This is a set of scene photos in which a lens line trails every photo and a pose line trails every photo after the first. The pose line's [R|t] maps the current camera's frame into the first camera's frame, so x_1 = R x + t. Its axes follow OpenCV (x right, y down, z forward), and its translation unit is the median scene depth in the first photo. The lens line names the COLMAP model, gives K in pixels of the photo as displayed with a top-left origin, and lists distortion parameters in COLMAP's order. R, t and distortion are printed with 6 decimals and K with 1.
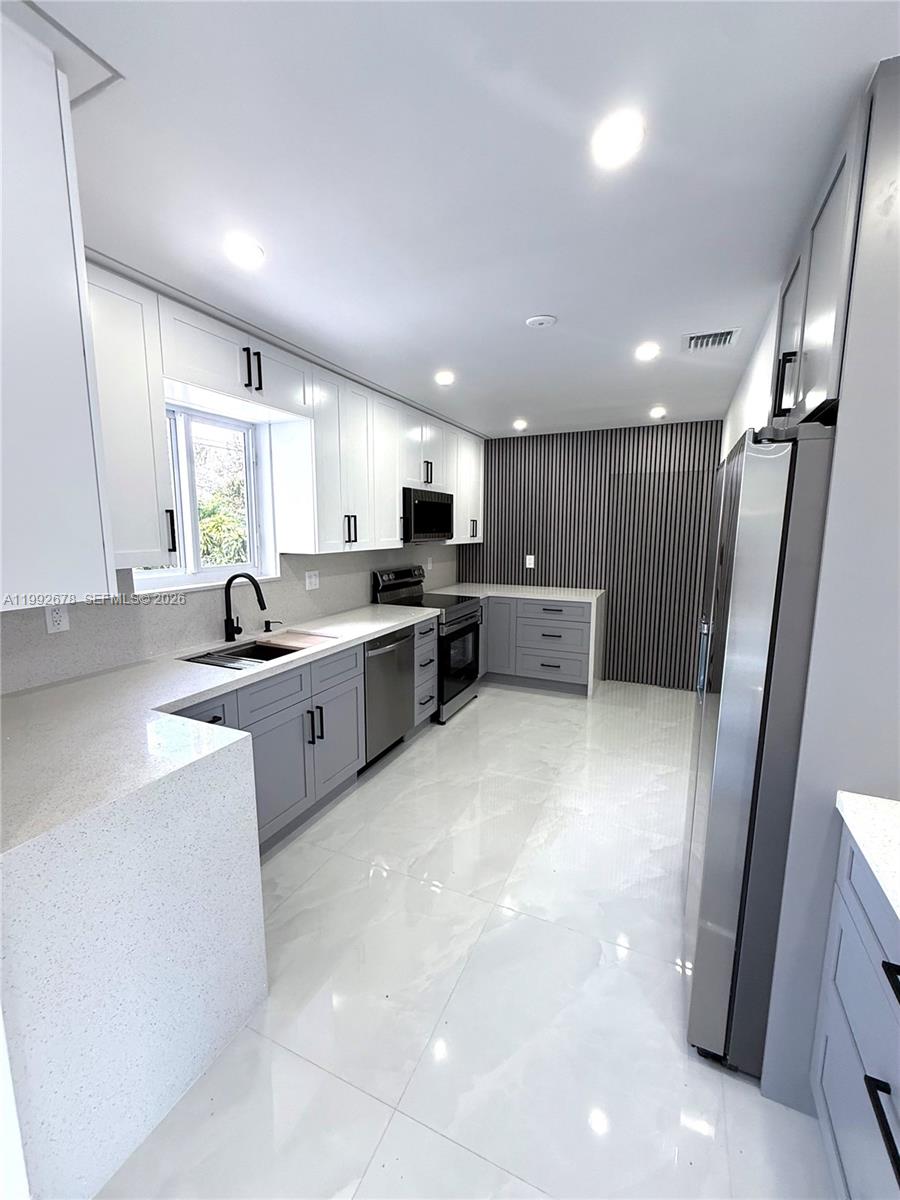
lens RADIAL K [[496.3, 0, 450.0], [0, 496.3, 600.0], [0, 0, 1]] dist [-0.000764, 0.000126]
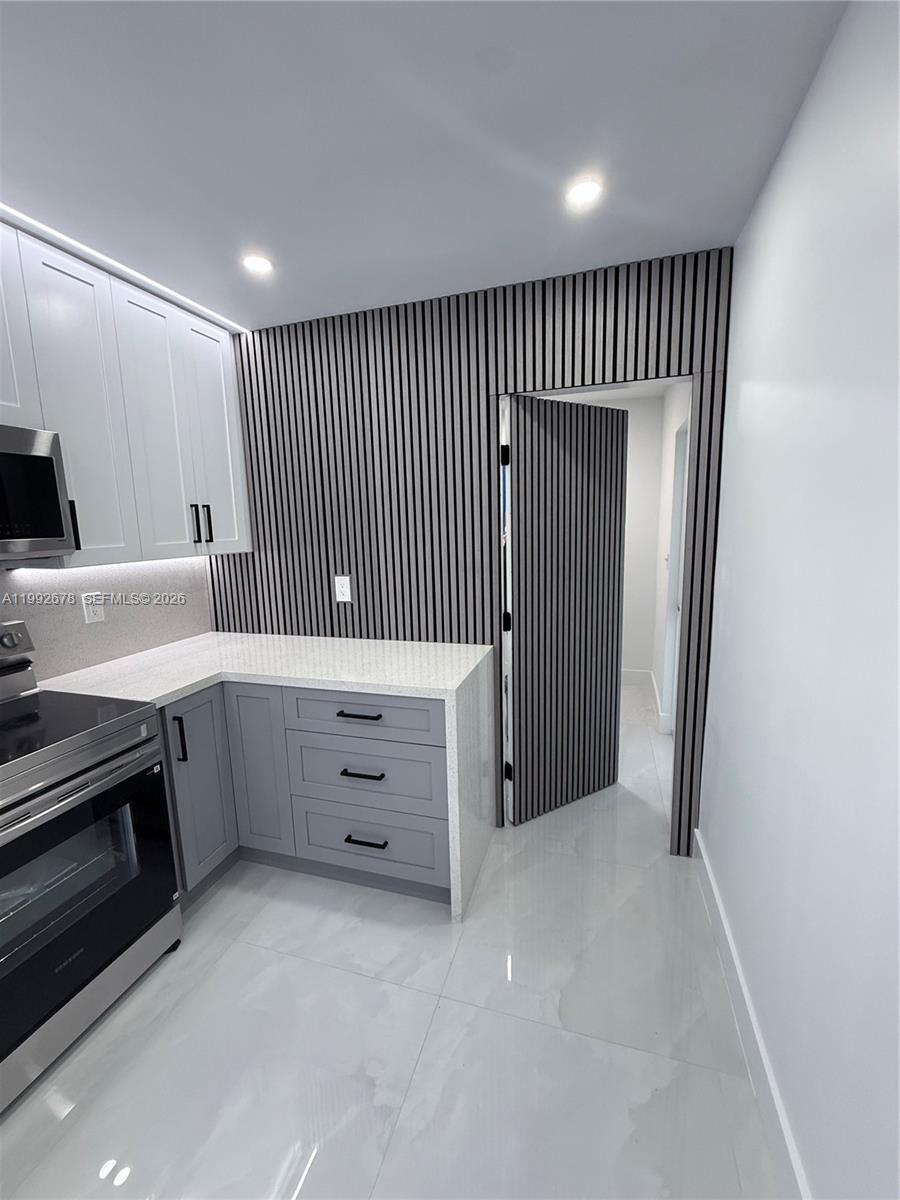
lens RADIAL K [[496.1, 0, 451.4], [0, 496.1, 600.9], [0, 0, 1]] dist [-0.001378, -0.000135]
pose [[0.991544, -0.047958, 0.120586, 0.350007], [0.046644, 0.998818, 0.013699, -0.114012], [-0.121101, -0.007958, 0.992608, 0.856712]]
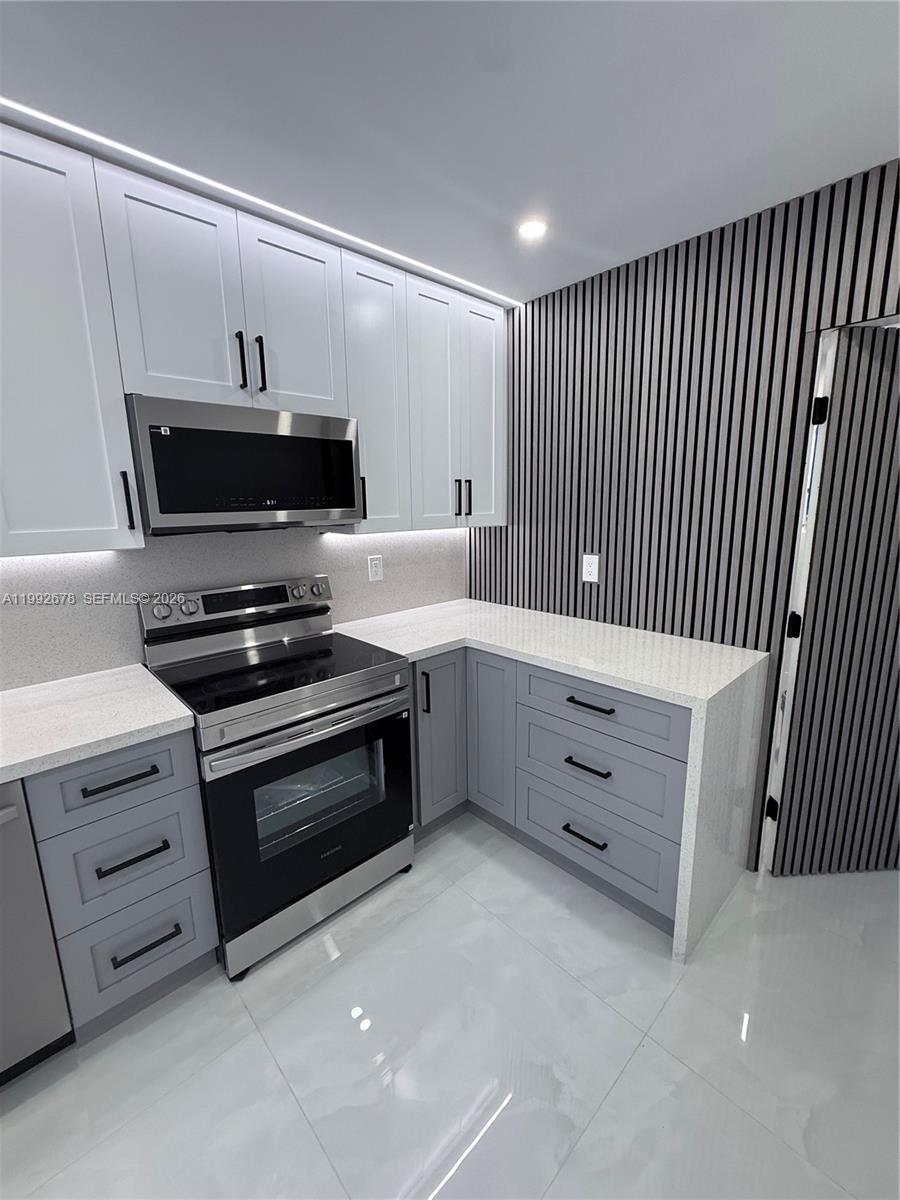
lens RADIAL K [[496.3, 0, 450.0], [0, 496.3, 600.0], [0, 0, 1]] dist [-0.000764, 0.000126]
pose [[0.924516, 0.056058, -0.376997, 0.364148], [-0.036293, 0.997578, 0.059335, -0.119444], [0.379410, -0.041173, 0.924312, 0.889484]]
